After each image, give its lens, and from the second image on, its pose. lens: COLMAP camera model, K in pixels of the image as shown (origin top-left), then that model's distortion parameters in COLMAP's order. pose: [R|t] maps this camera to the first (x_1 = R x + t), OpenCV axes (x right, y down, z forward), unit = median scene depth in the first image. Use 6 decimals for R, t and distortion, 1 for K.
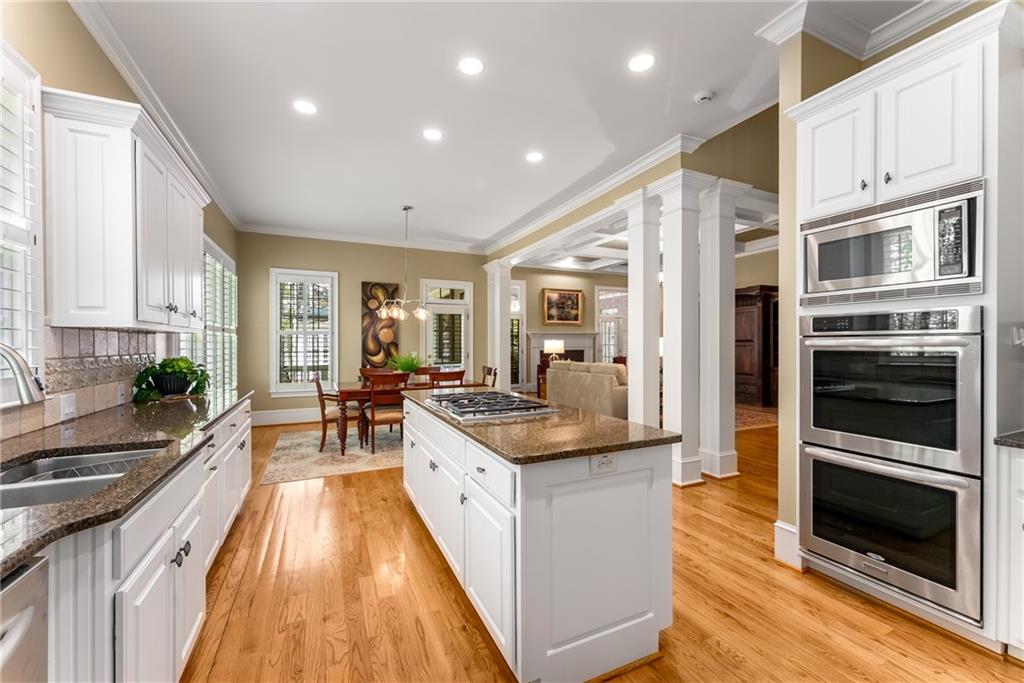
lens RADIAL K [[417.7, 0, 511.9], [0, 417.7, 344.7], [0, 0, 1]] dist [0.000965, -0.000561]
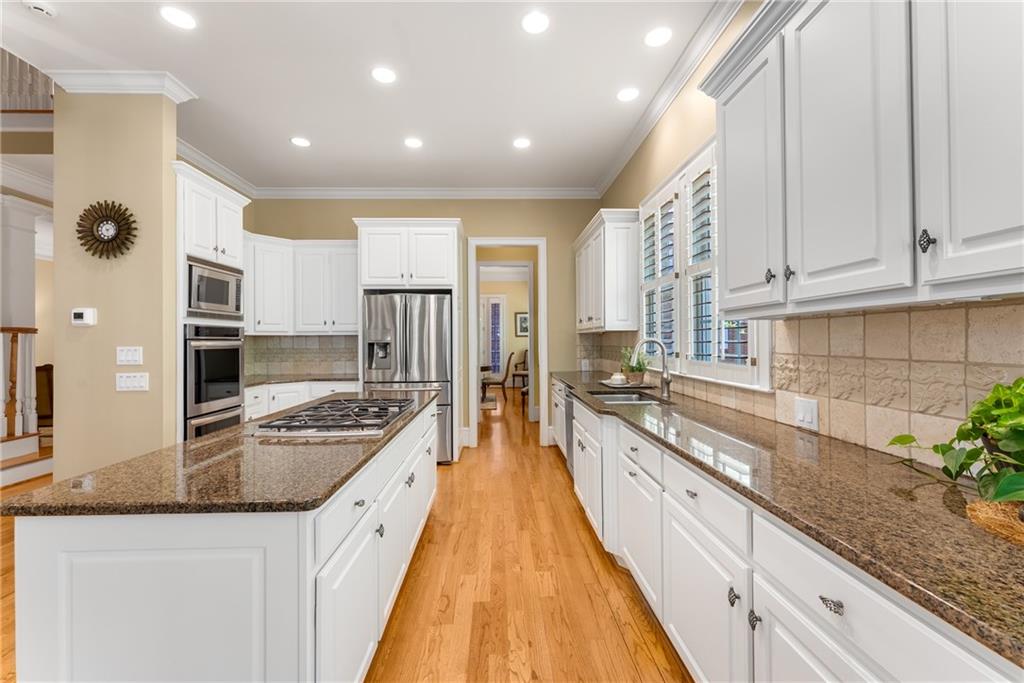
lens RADIAL K [[417.7, 0, 508.3], [0, 417.7, 341.6], [0, 0, 1]] dist [0.000965, -0.000561]
pose [[-0.920155, 0.011029, 0.391398, -0.180568], [0.013183, 0.999909, 0.002818, -0.000702], [-0.391331, 0.007753, -0.920217, 0.427995]]
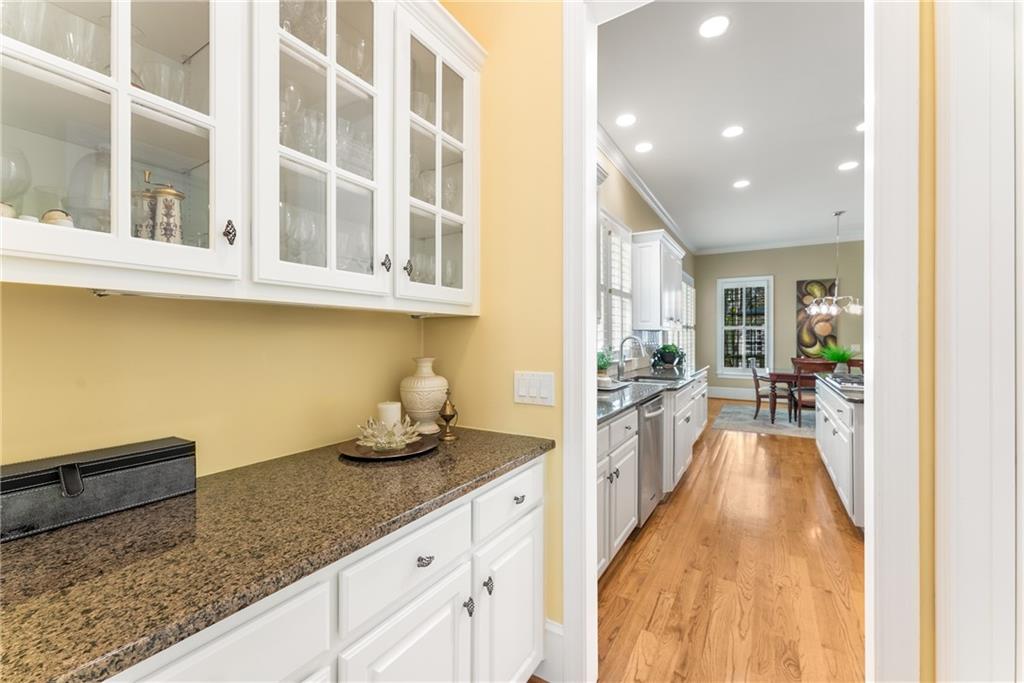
lens RADIAL K [[417.7, 0, 511.7], [0, 417.7, 338.4], [0, 0, 1]] dist [0.000965, -0.000561]
pose [[0.559785, 0.004029, -0.828628, 0.189052], [-0.001351, 0.999991, 0.003950, -0.001145], [0.828637, -0.001092, 0.559786, -0.344811]]
